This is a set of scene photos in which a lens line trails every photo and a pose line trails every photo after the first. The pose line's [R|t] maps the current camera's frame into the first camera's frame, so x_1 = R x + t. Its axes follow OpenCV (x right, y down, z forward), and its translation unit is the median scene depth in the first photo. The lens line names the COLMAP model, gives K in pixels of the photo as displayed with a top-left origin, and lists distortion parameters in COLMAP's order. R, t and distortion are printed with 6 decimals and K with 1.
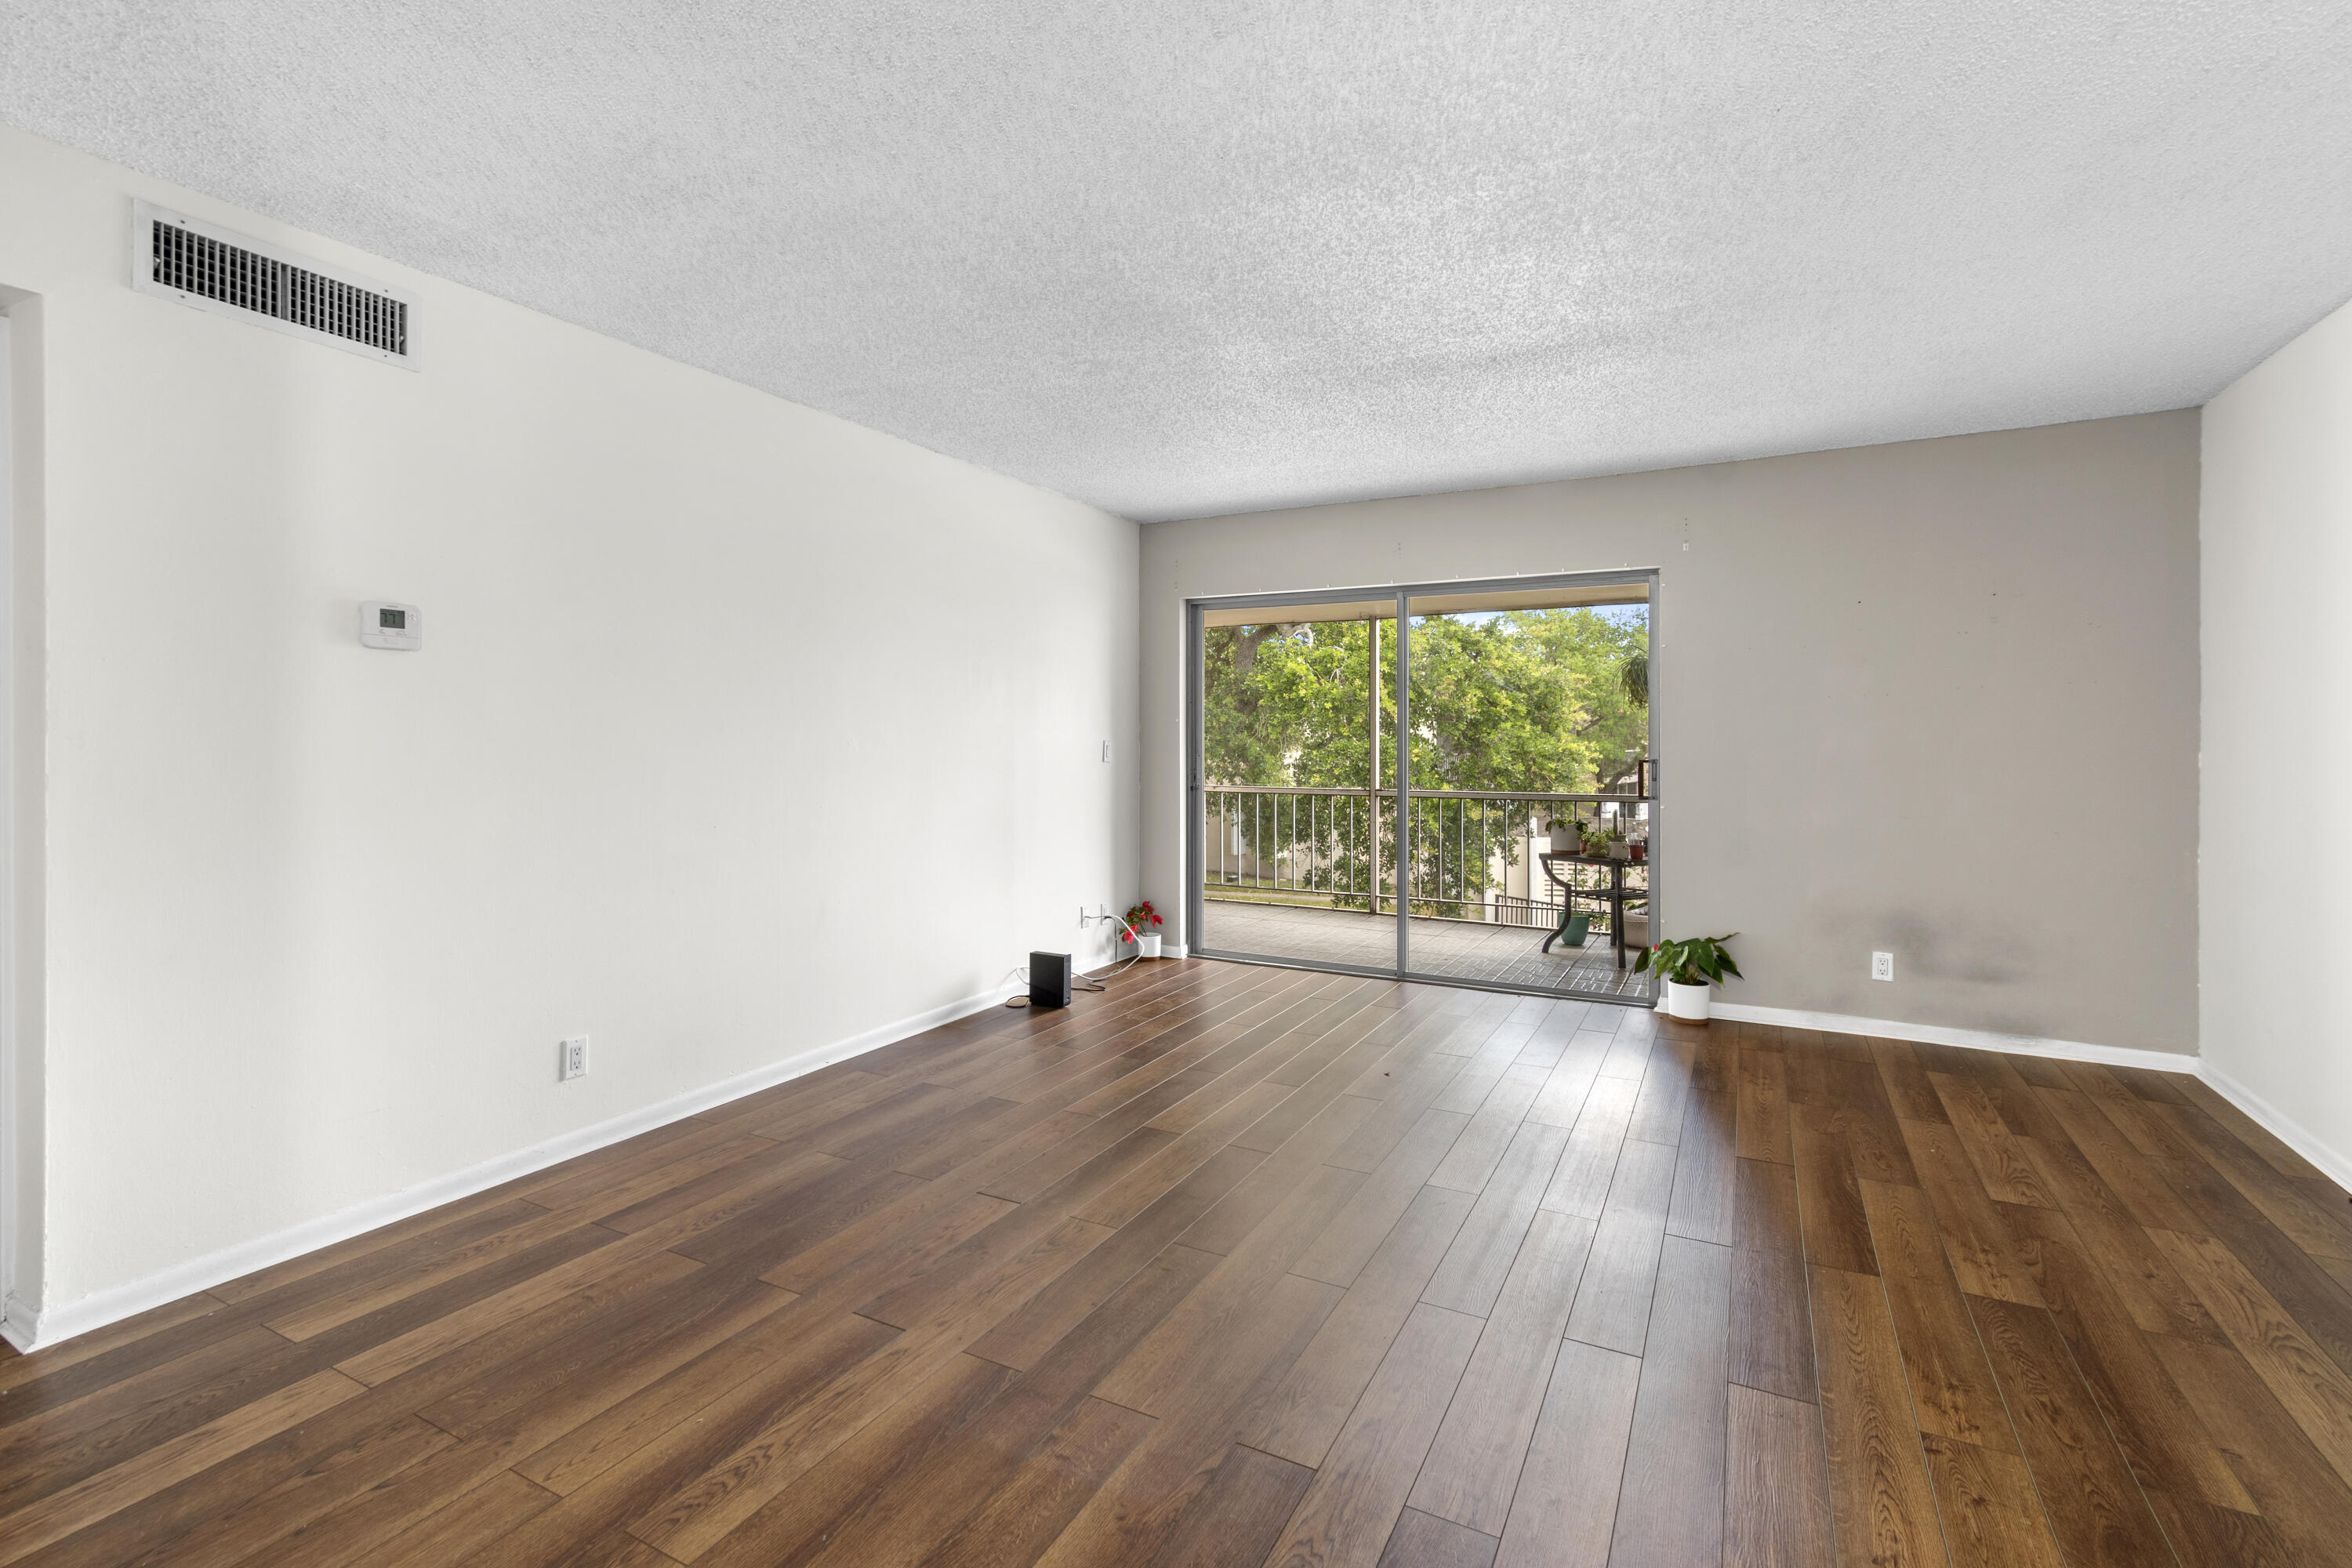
lens RADIAL K [[1067.9, 0, 1175.8], [0, 1067.9, 743.8], [0, 0, 1]] dist [0.000099, 0.000091]
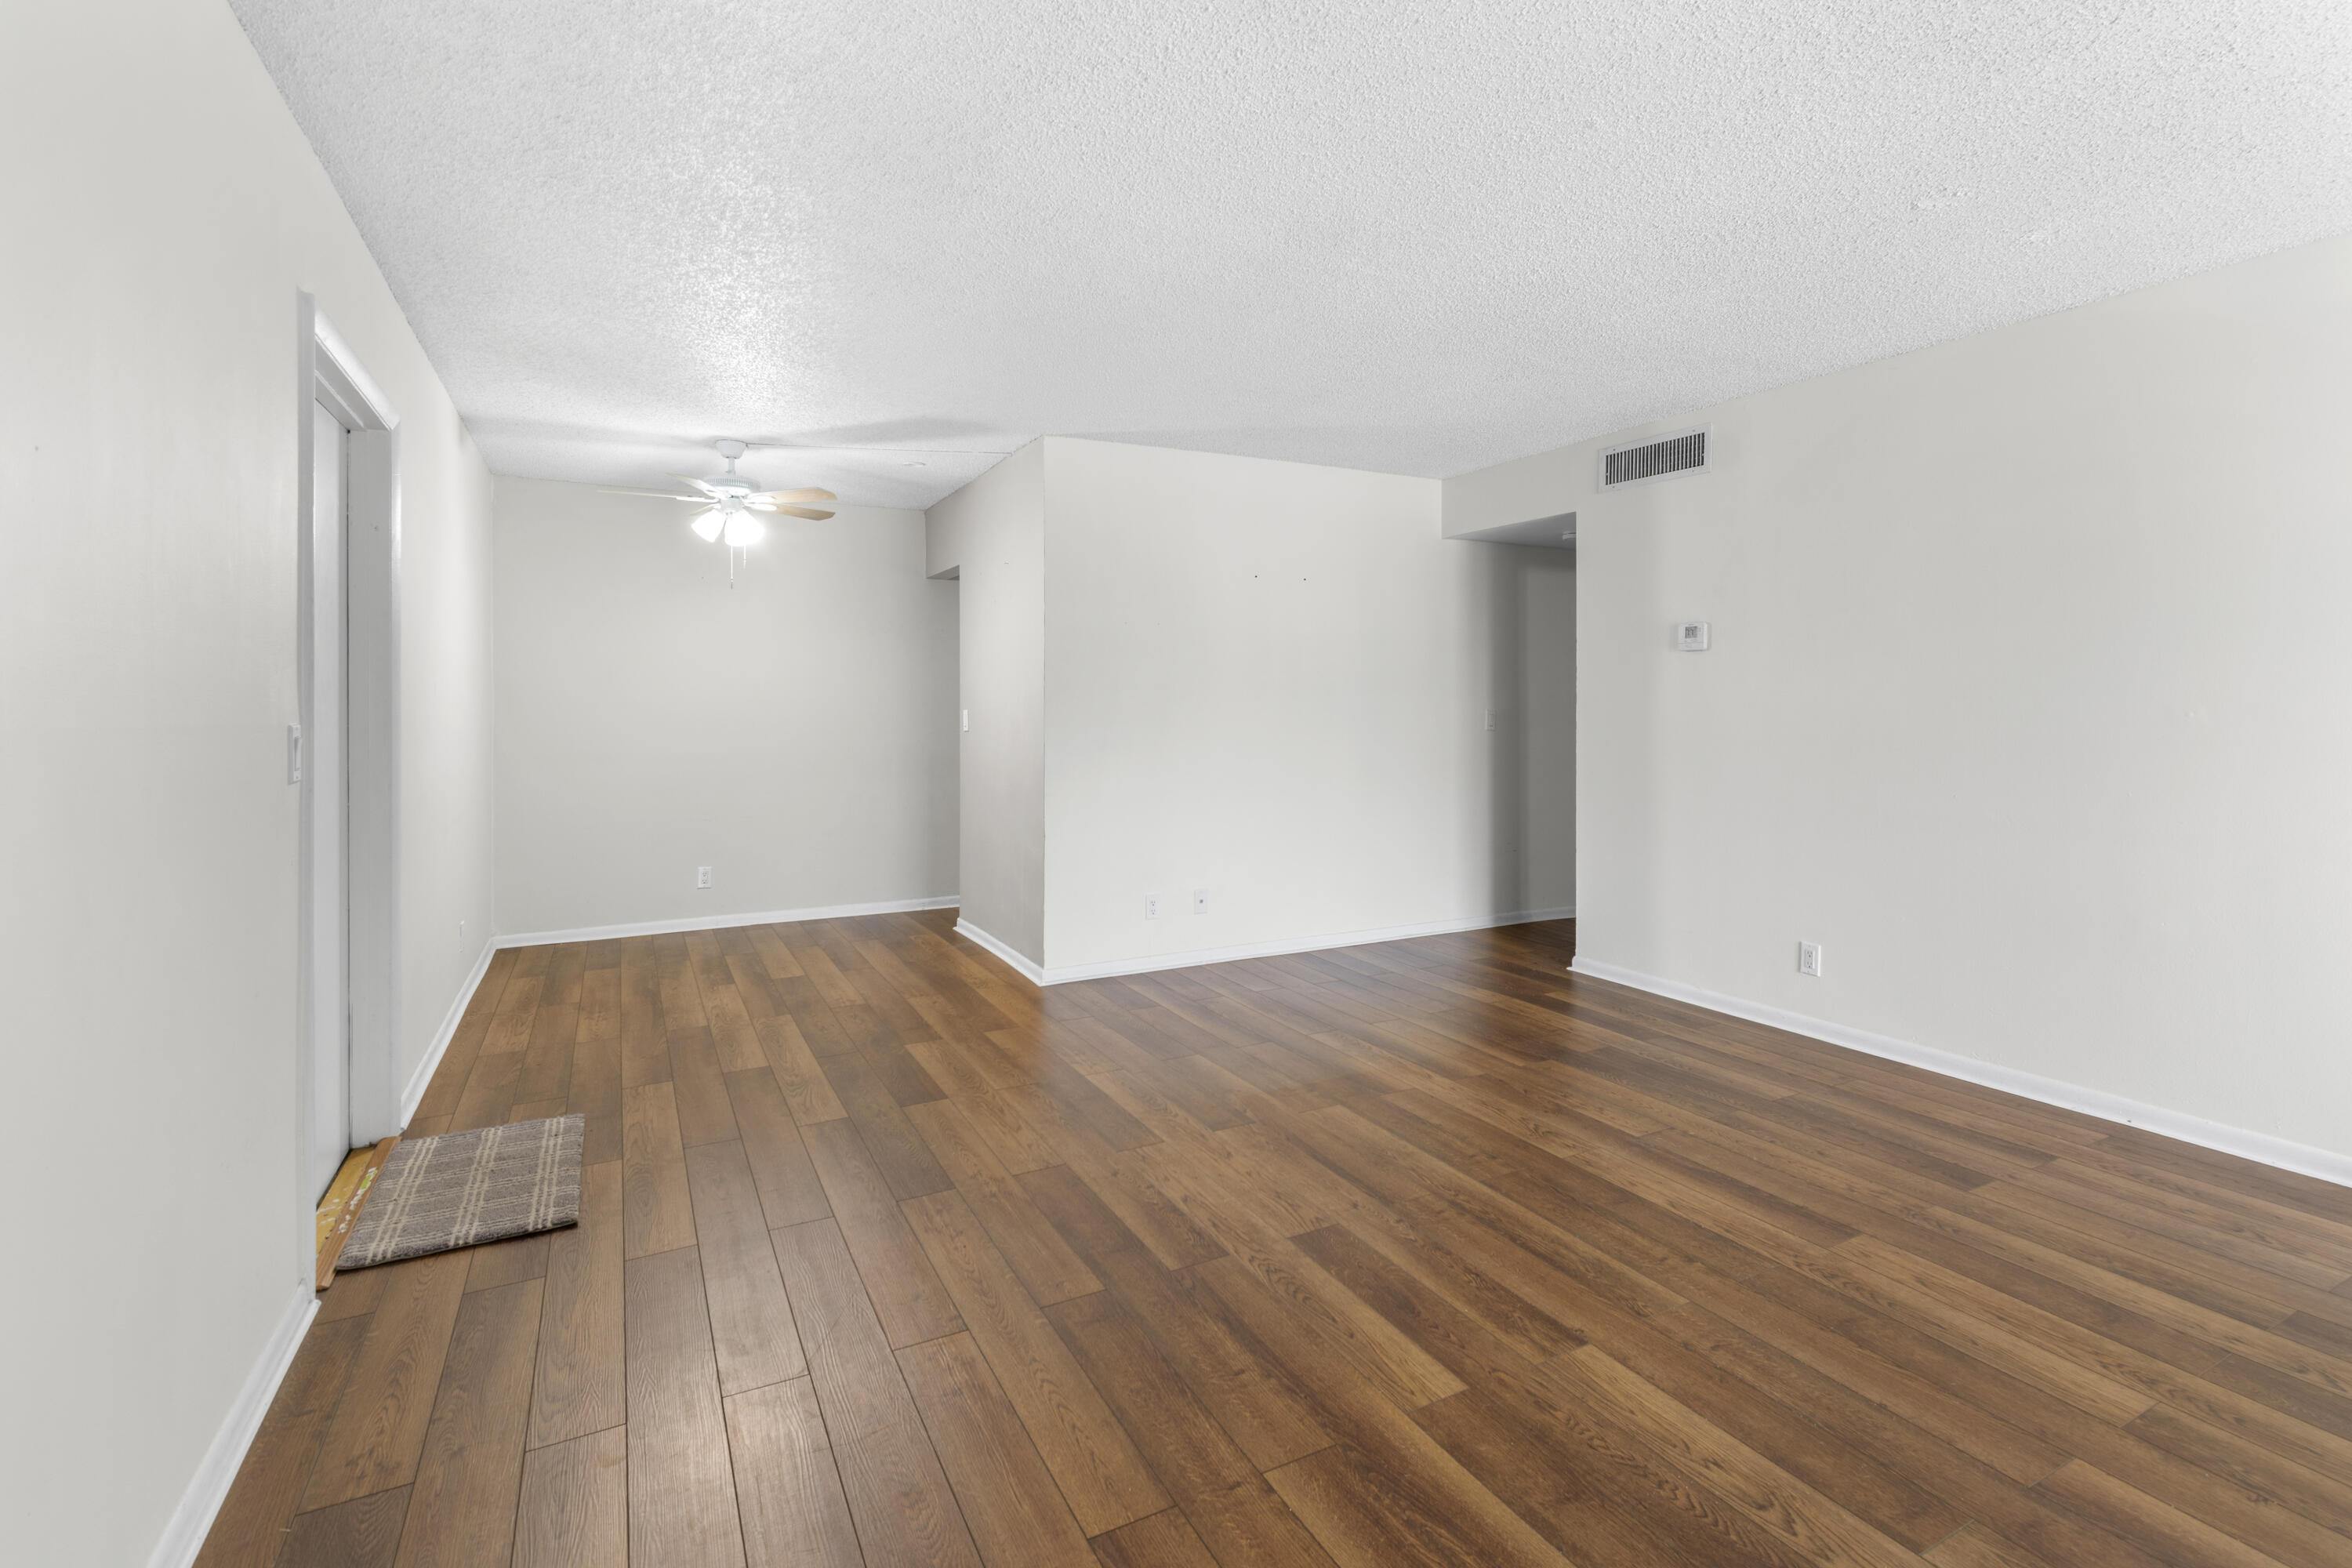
lens RADIAL K [[1084.0, 0, 1175.6], [0, 1084.0, 702.1], [0, 0, 1]] dist [-0.000033, 0.000106]
pose [[-0.567986, -0.000594, -0.823038, 1.079554], [-0.005544, 0.999980, 0.003105, -0.010945], [0.823020, 0.006326, -0.567978, 1.302708]]
